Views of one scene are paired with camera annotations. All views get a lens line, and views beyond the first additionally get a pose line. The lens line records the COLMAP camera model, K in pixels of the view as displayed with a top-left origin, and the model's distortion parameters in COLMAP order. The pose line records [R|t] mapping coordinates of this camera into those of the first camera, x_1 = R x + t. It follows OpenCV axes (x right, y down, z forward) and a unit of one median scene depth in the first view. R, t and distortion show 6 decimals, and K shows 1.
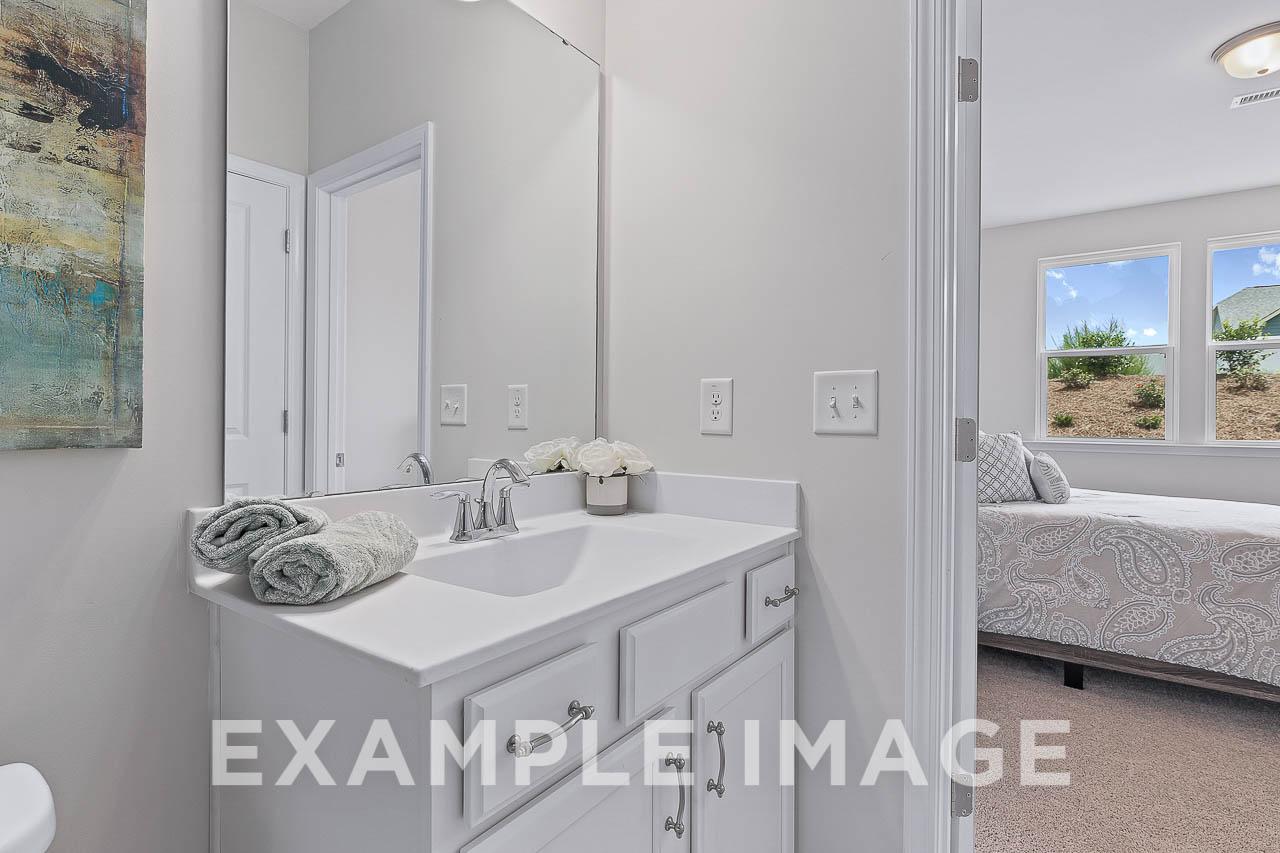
lens RADIAL K [[646.2, 0, 635.5], [0, 646.2, 410.9], [0, 0, 1]] dist [0.000867, 0.000749]
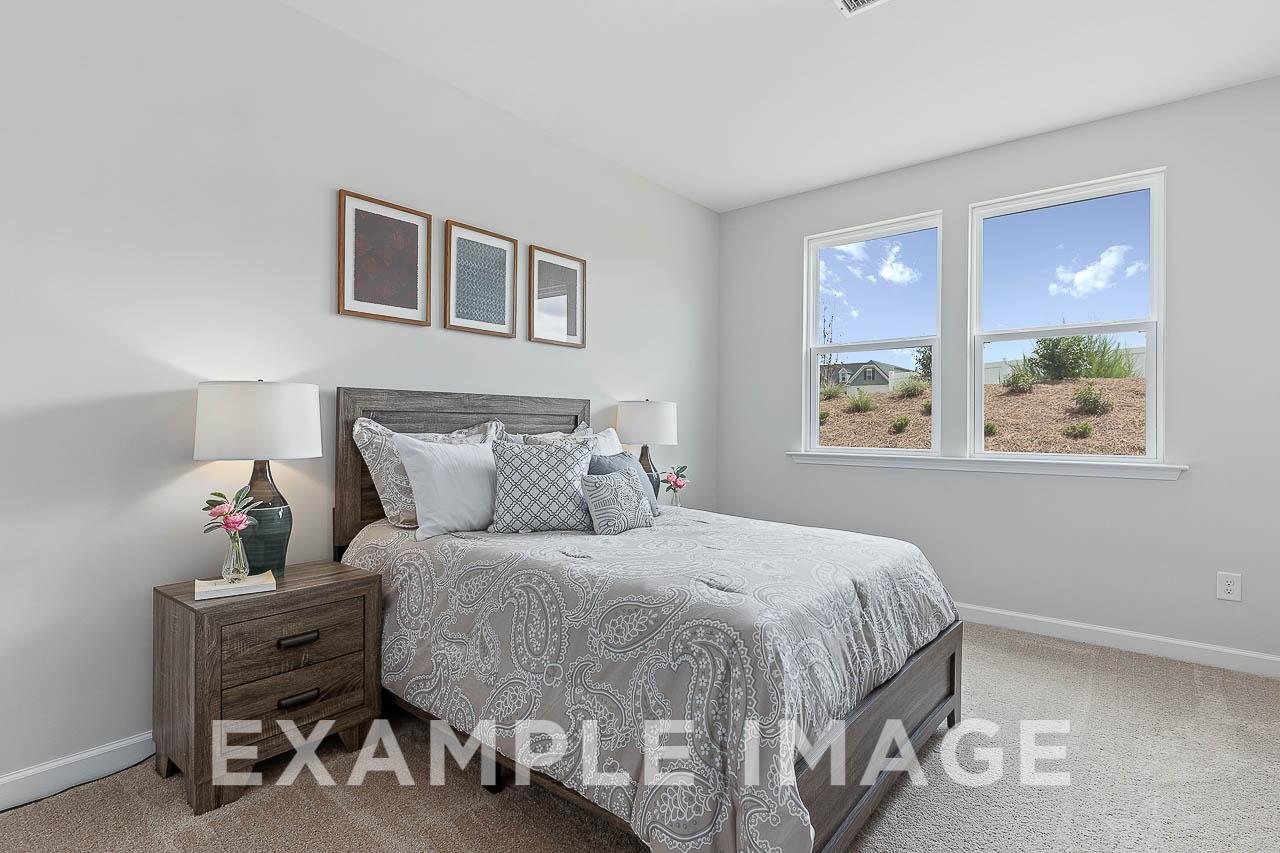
lens RADIAL K [[646.4, 0, 652.7], [0, 646.4, 427.4], [0, 0, 1]] dist [-0.005118, 0.000905]
pose [[0.997472, -0.001761, -0.071039, 0.544221], [0.002442, 0.999952, 0.009501, 0.006693], [0.071018, -0.009650, 0.997428, 0.170510]]
